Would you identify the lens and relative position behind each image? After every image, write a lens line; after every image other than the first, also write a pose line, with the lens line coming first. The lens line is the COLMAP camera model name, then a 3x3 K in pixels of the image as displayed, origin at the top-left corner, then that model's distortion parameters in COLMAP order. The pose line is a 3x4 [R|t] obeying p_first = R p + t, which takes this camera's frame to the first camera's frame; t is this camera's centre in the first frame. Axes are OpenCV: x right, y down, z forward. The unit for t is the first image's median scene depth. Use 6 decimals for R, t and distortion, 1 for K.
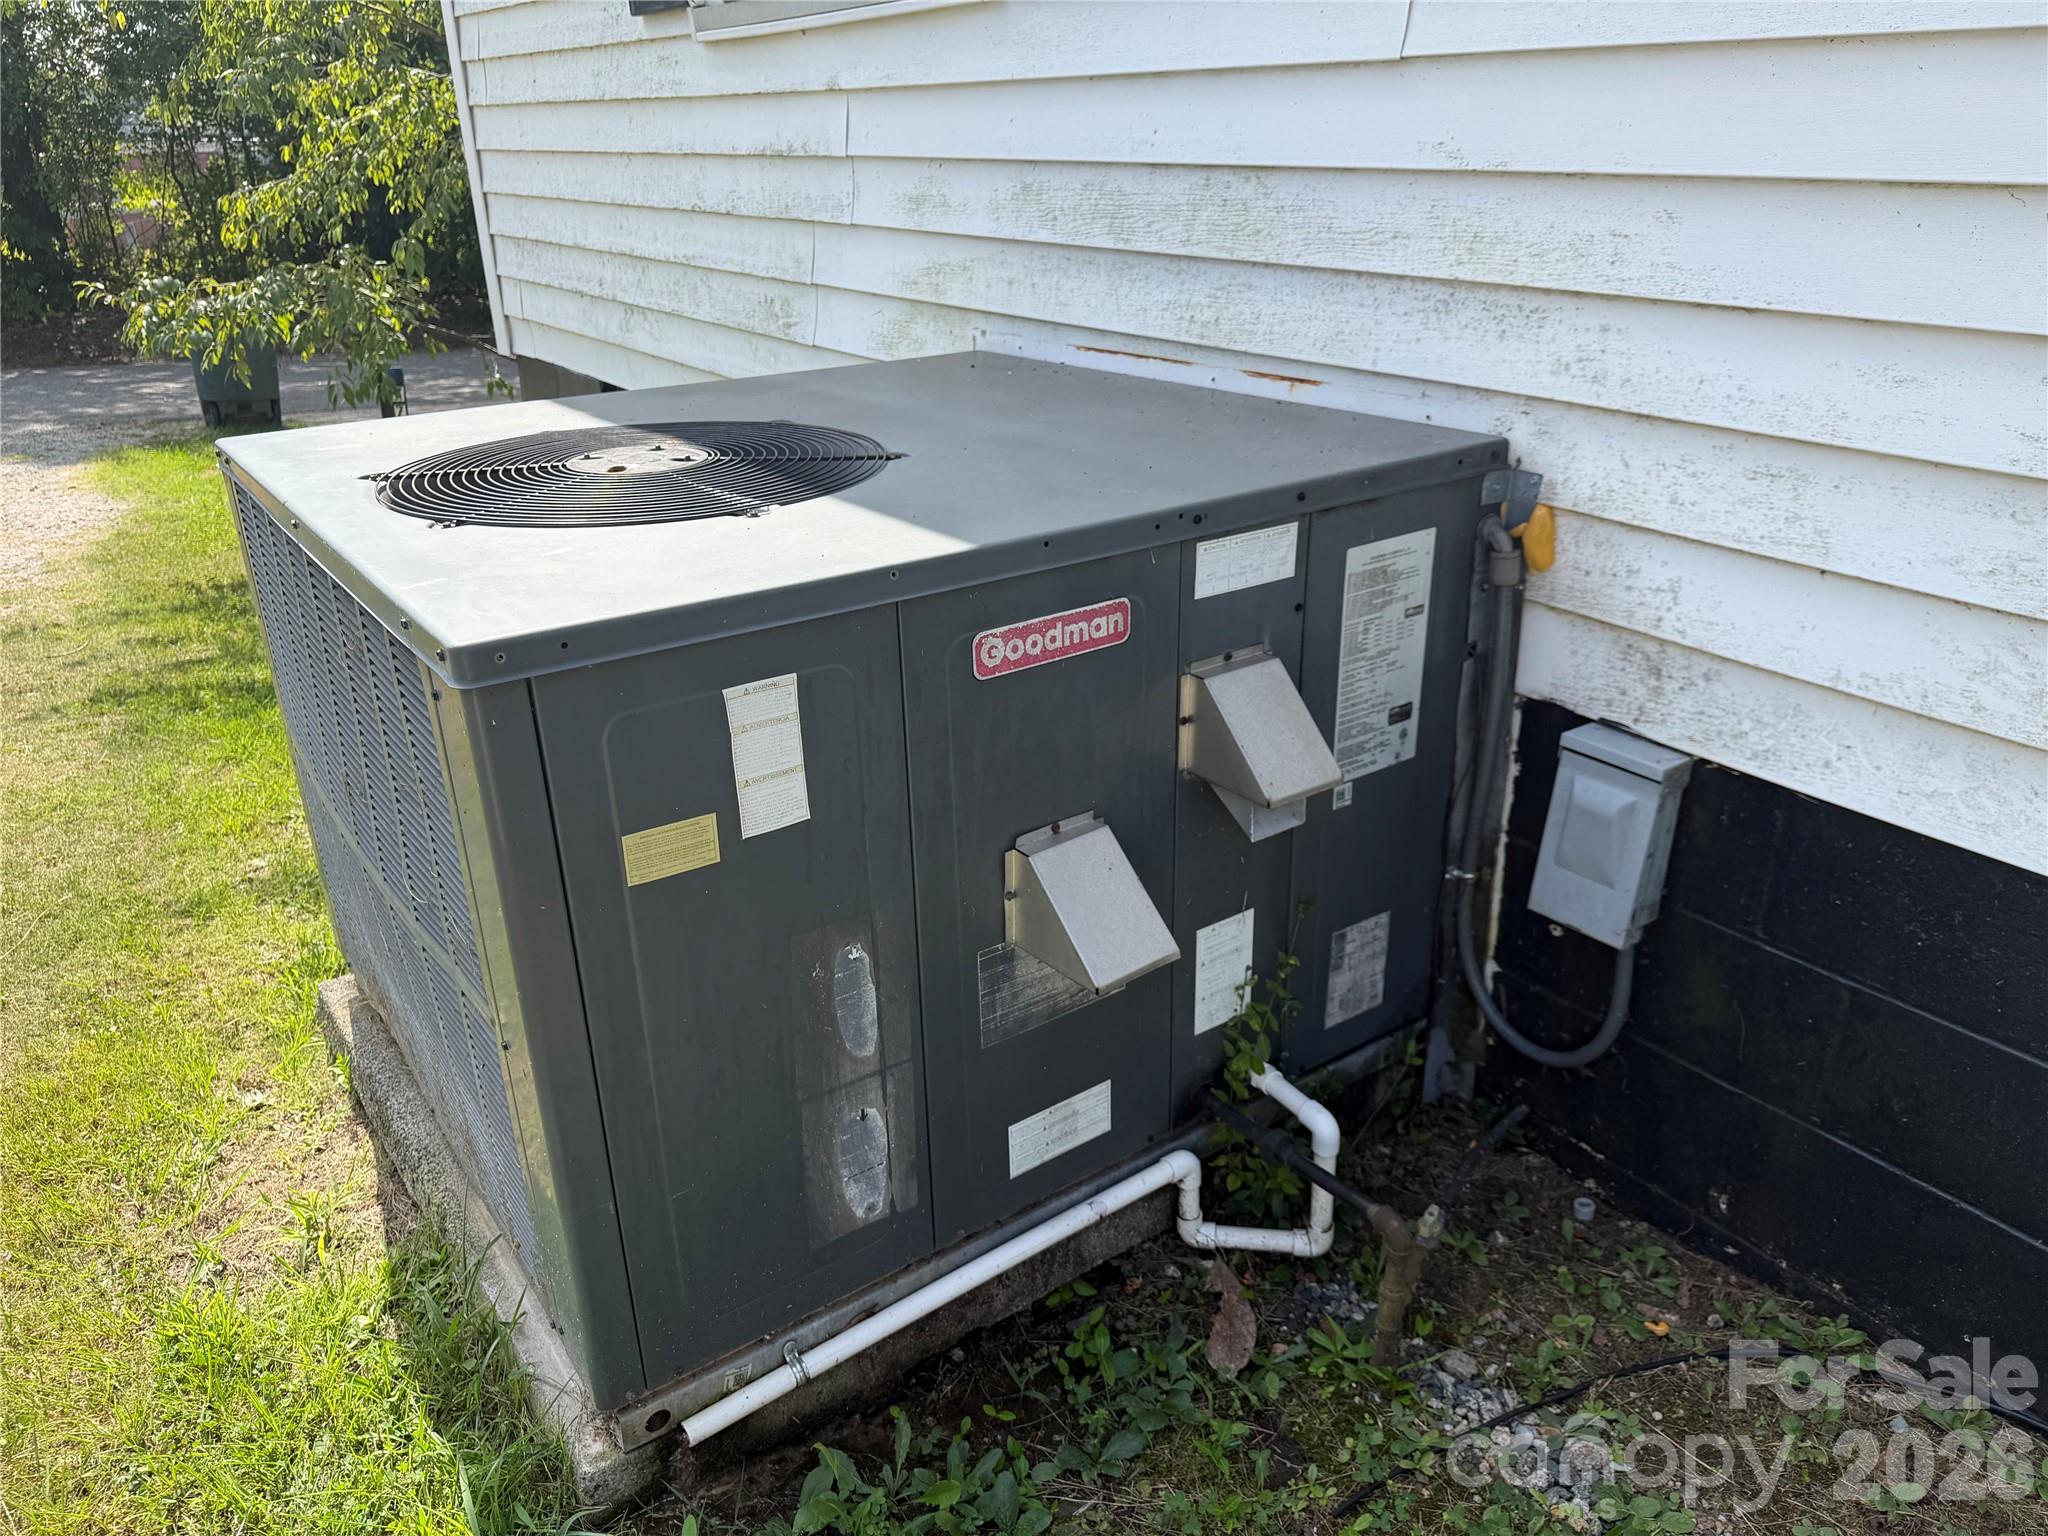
lens RADIAL K [[1454.1, 0, 1024.0], [0, 1454.1, 768.0], [0, 0, 1]] dist [-0.005831, -0.005779]
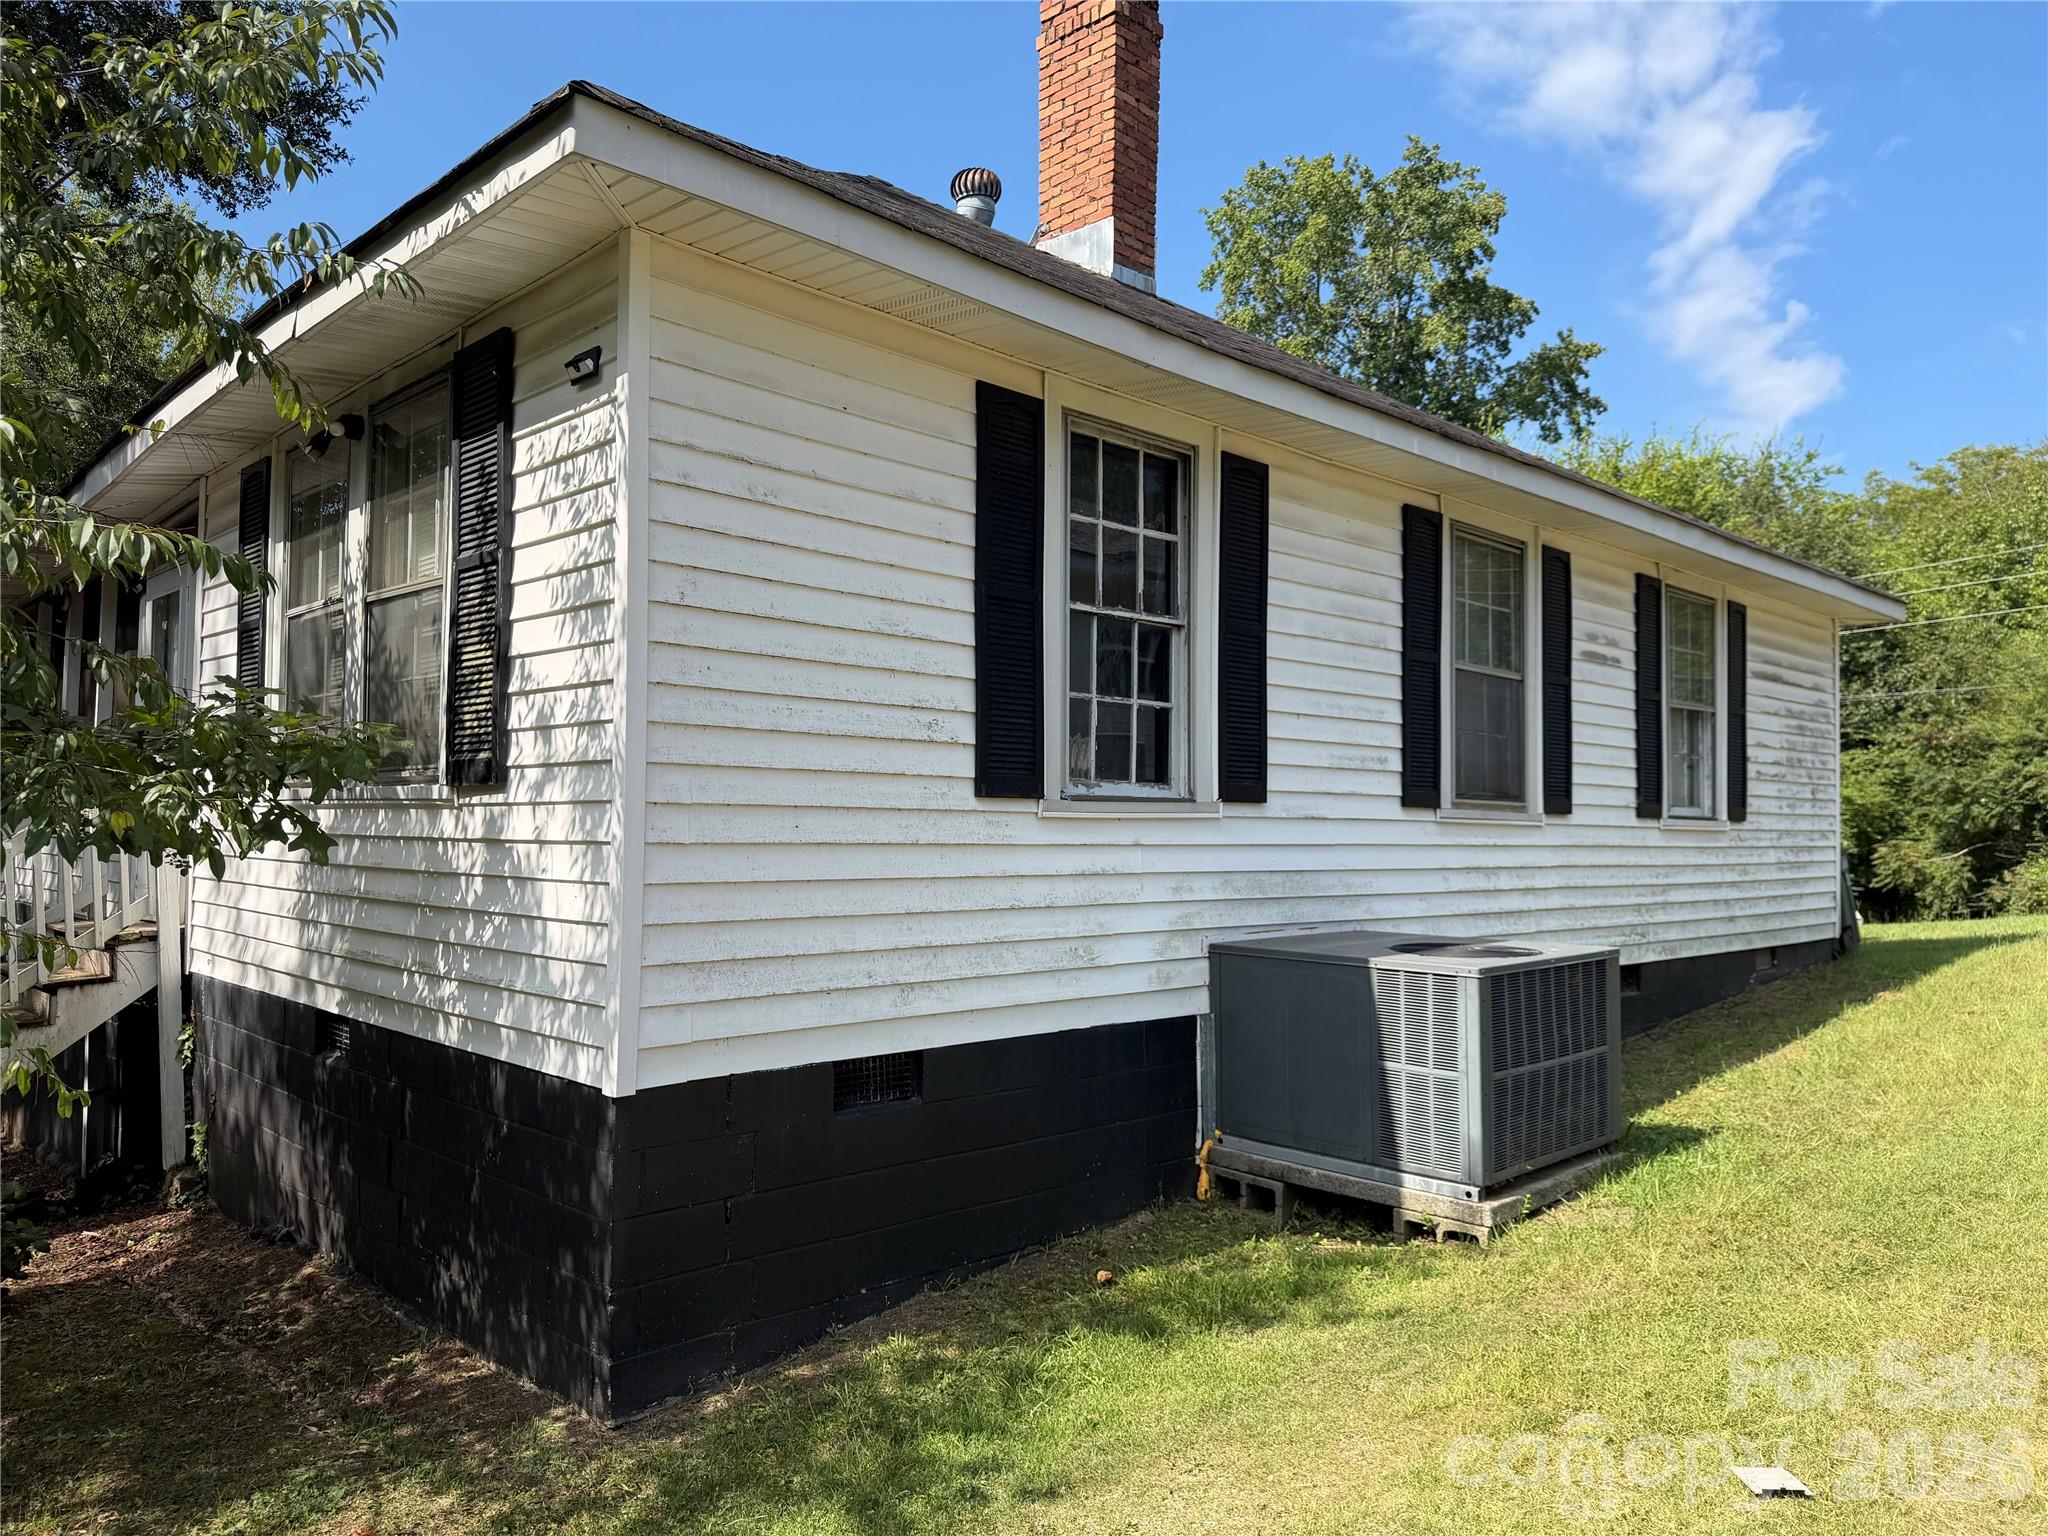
lens RADIAL K [[1454.1, 0, 1024.0], [0, 1454.1, 768.0], [0, 0, 1]] dist [-0.005831, -0.005779]
pose [[-0.122590, 0.050145, 0.991190, -2.576928], [0.392434, 0.919778, 0.002004, -0.727499], [-0.911574, 0.389222, -0.132434, 1.579863]]
